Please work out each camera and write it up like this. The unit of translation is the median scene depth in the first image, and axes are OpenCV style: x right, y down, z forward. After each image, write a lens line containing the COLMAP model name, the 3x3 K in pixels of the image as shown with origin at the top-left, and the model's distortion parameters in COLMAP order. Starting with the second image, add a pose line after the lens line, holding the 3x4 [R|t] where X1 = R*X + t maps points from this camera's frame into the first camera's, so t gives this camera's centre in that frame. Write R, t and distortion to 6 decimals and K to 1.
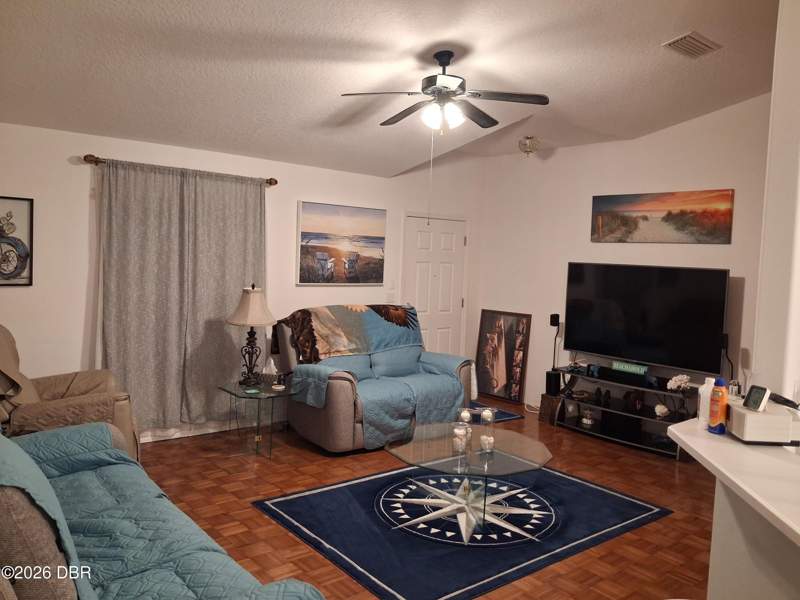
lens RADIAL K [[640.7, 0, 396.5], [0, 640.7, 297.6], [0, 0, 1]] dist [0.067049, -0.103796]
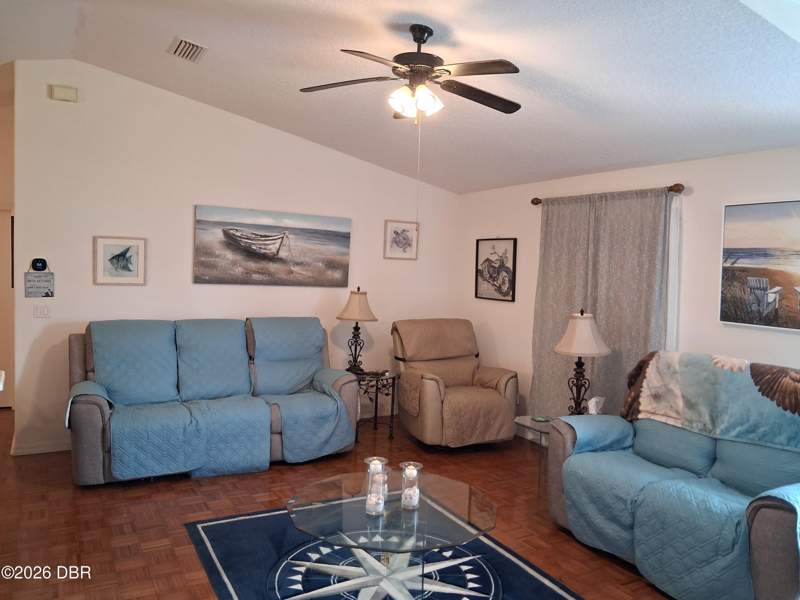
lens RADIAL K [[640.7, 0, 396.5], [0, 640.7, 297.6], [0, 0, 1]] dist [0.067049, -0.103796]
pose [[-0.182961, 0.016479, -0.982982, 0.698801], [-0.092250, 0.995160, 0.033853, -0.044147], [0.978783, 0.096874, -0.180556, 0.876655]]
